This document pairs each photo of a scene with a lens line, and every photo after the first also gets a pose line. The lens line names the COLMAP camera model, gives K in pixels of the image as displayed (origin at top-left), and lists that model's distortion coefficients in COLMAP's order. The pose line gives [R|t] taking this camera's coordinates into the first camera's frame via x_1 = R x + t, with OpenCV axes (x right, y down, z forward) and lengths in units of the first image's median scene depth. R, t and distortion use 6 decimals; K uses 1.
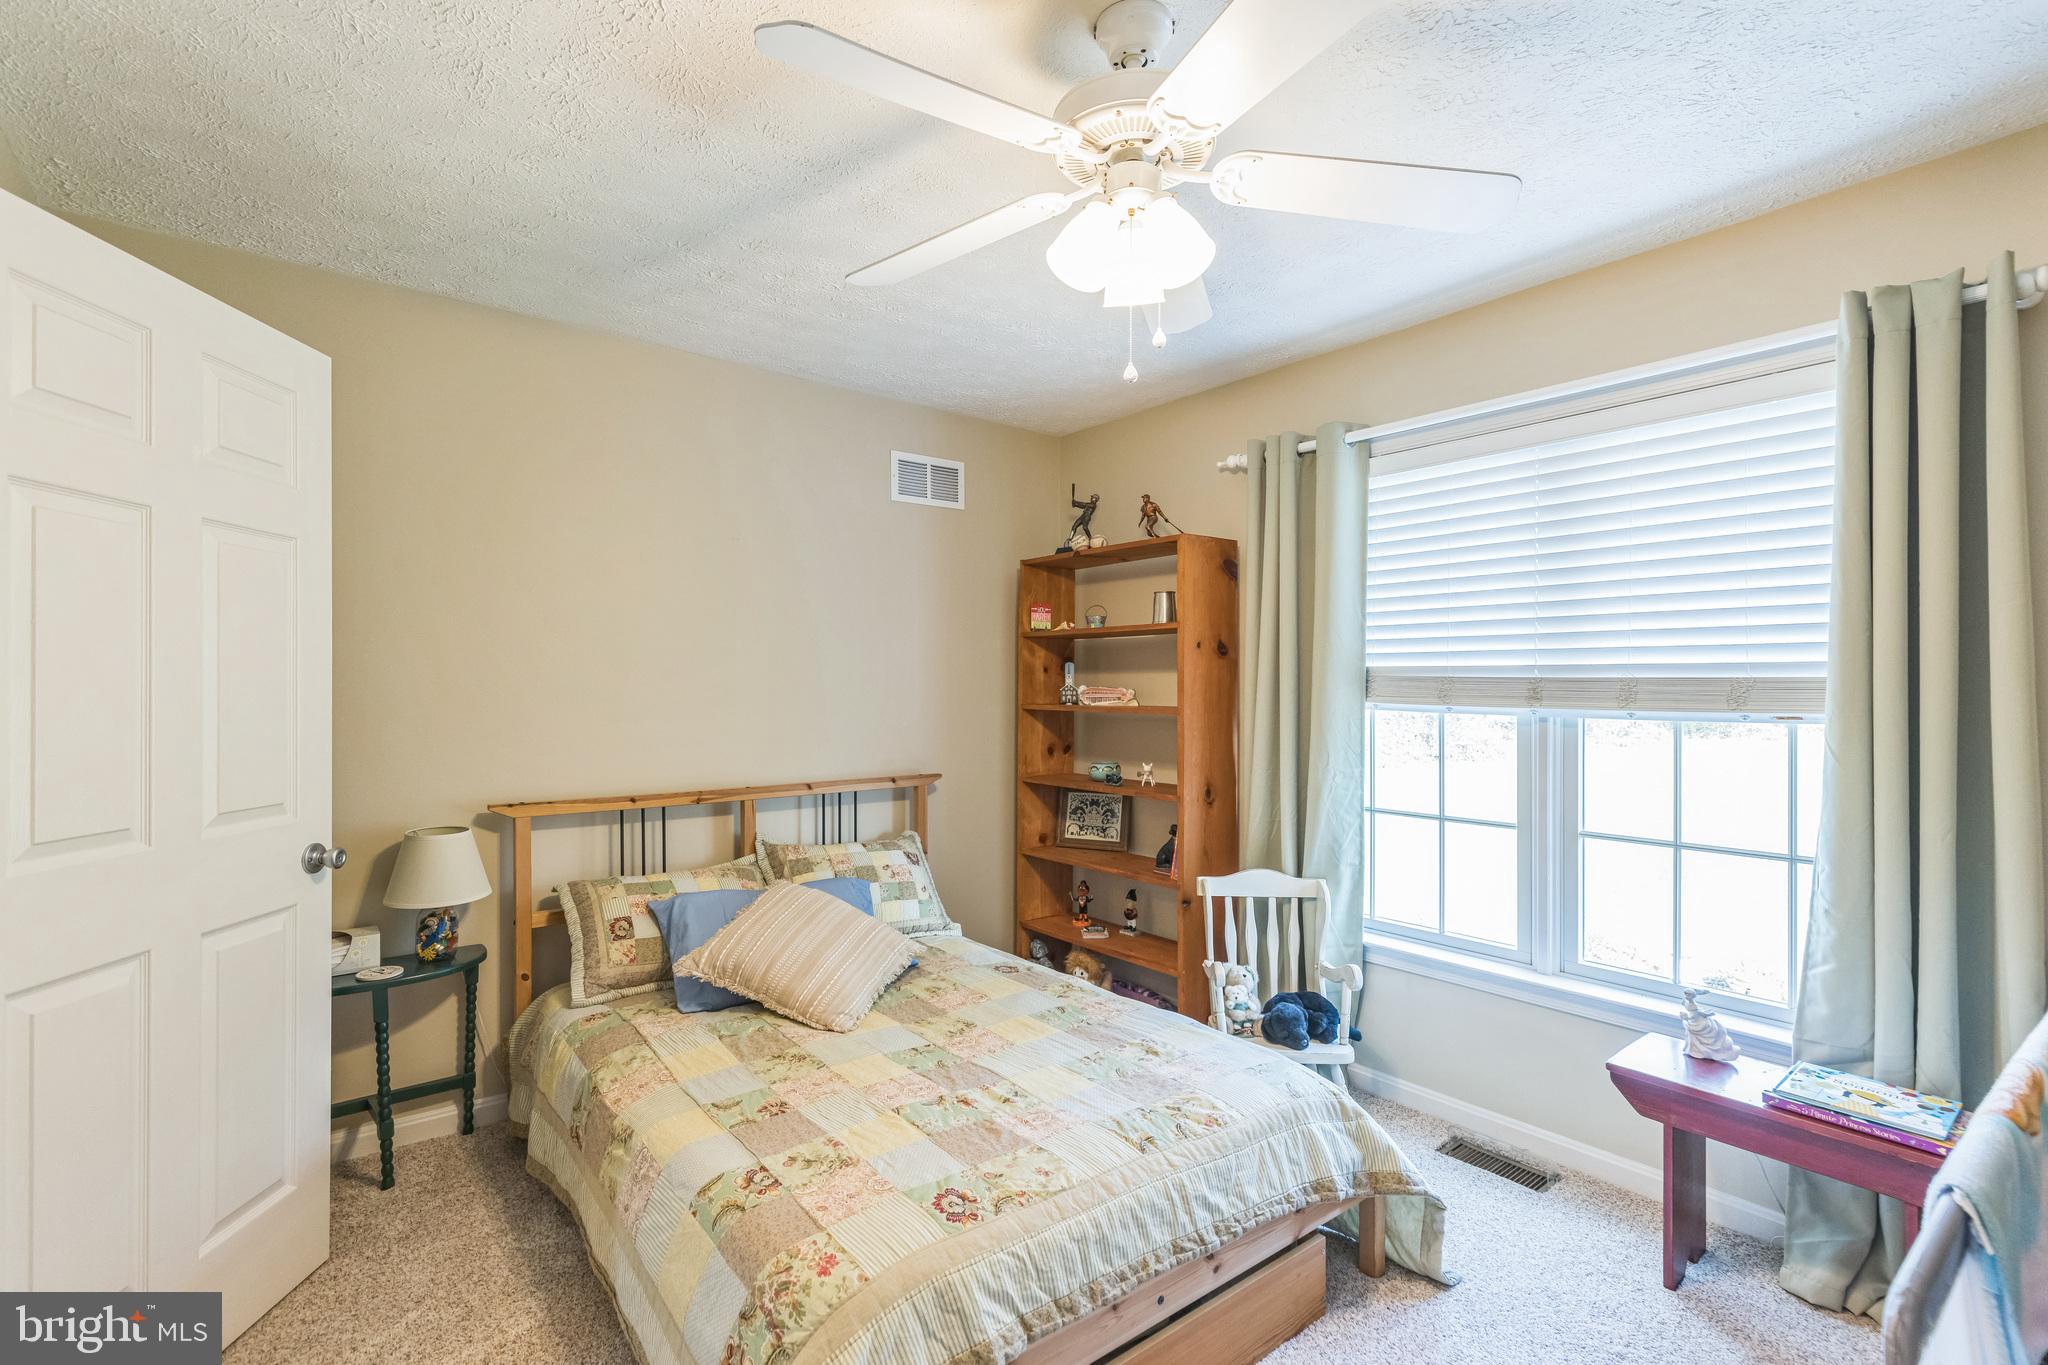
lens RADIAL K [[925.0, 0, 1023.9], [0, 925.0, 685.2], [0, 0, 1]] dist [0.007323, -0.000729]
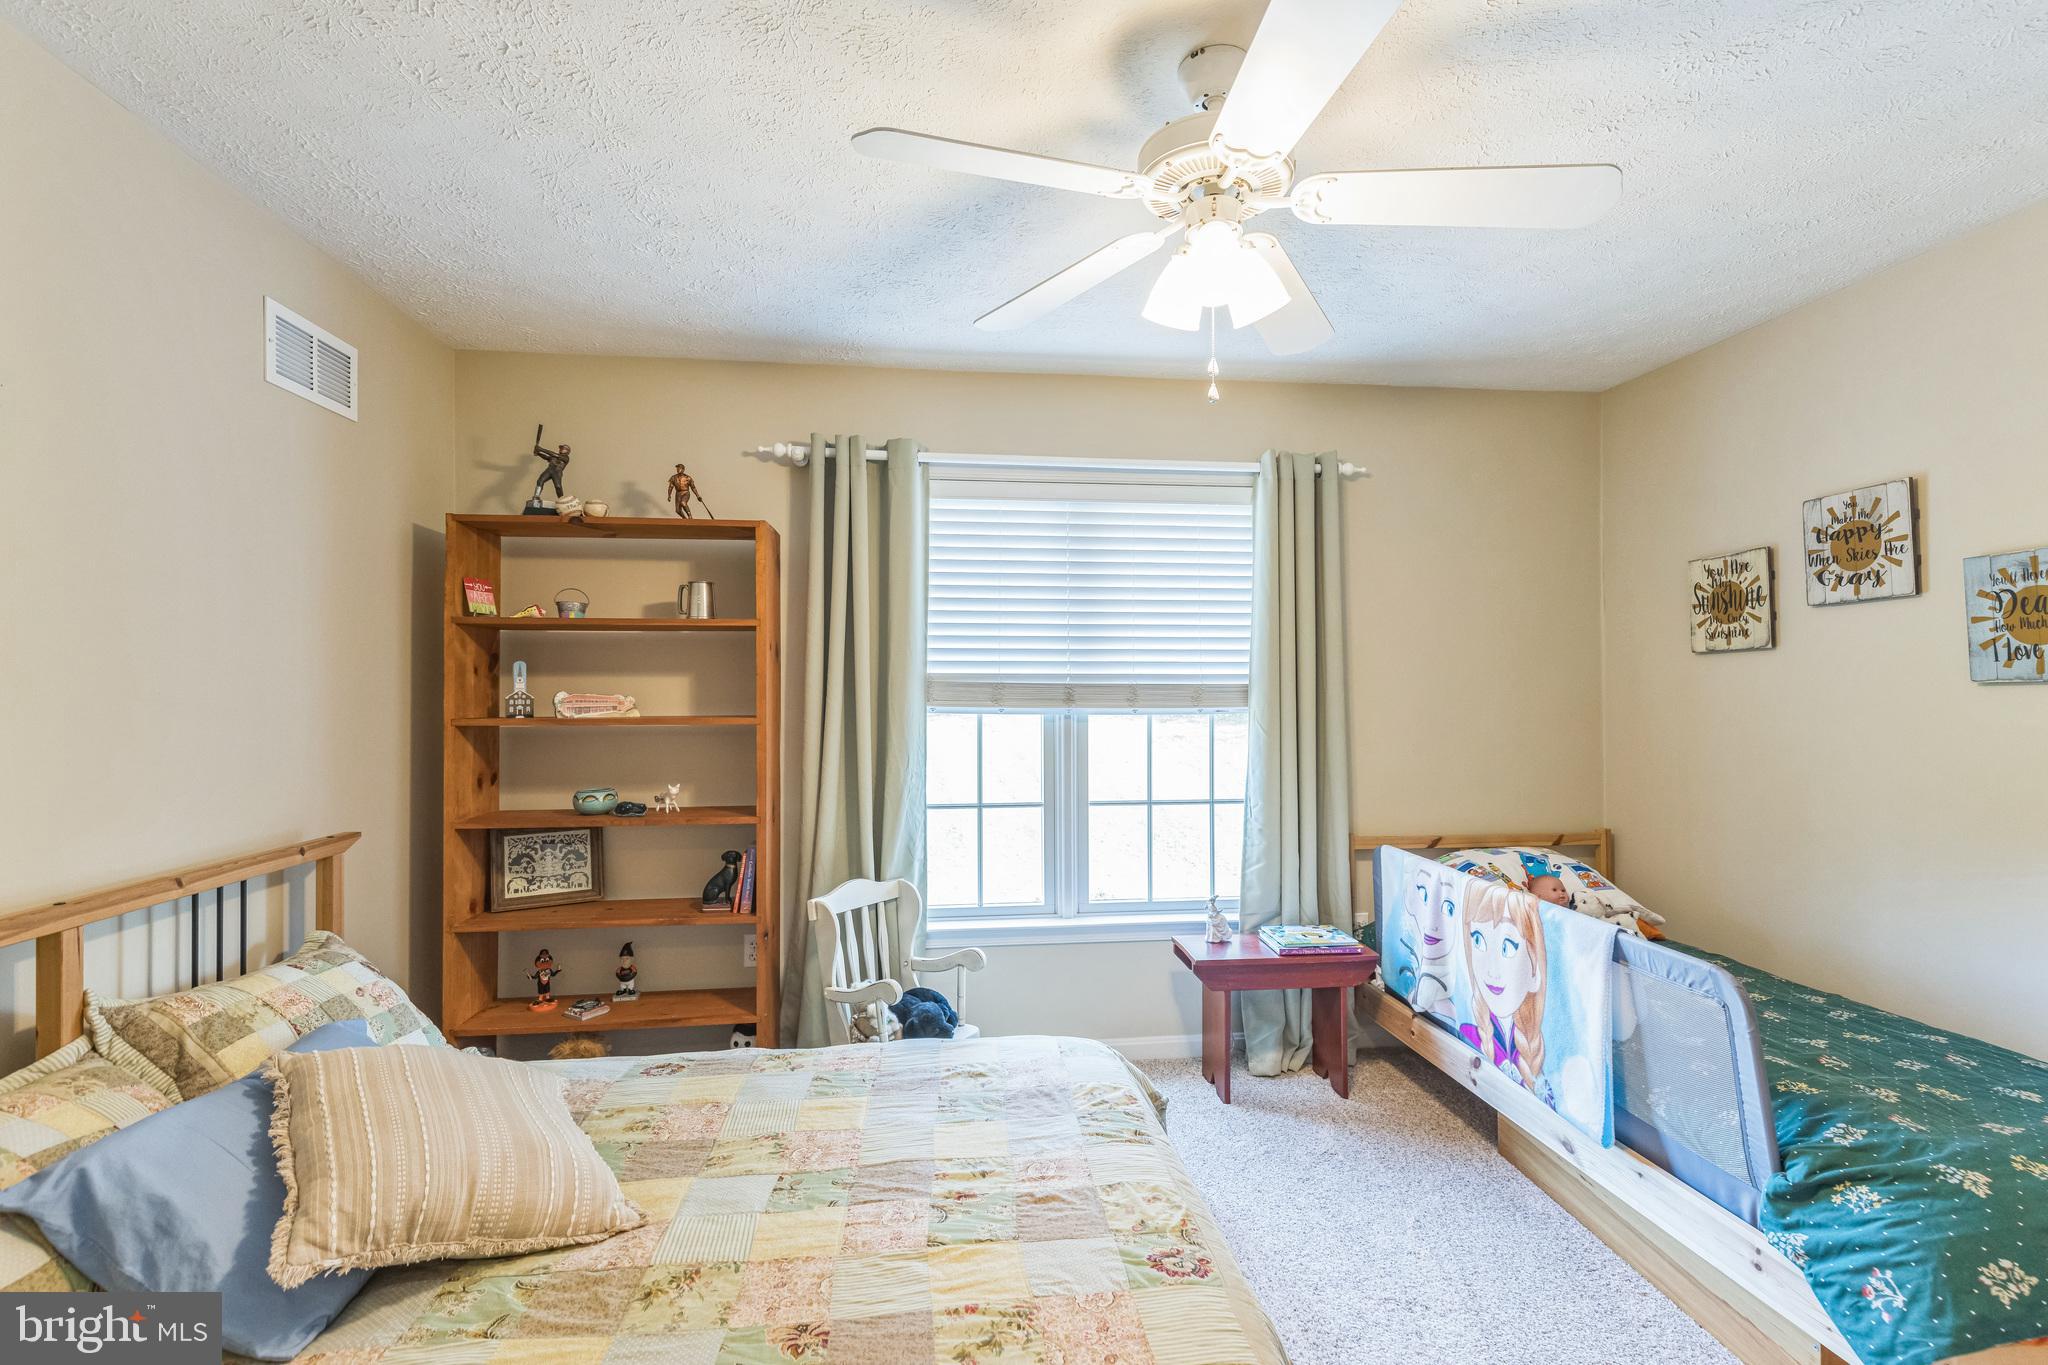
lens RADIAL K [[925.0, 0, 1023.9], [0, 925.0, 685.2], [0, 0, 1]] dist [0.007323, -0.000729]
pose [[0.529295, 0.003378, 0.848431, -0.470916], [0.003948, 0.999971, -0.006444, 0.001314], [-0.848428, 0.006760, 0.529267, 0.330760]]
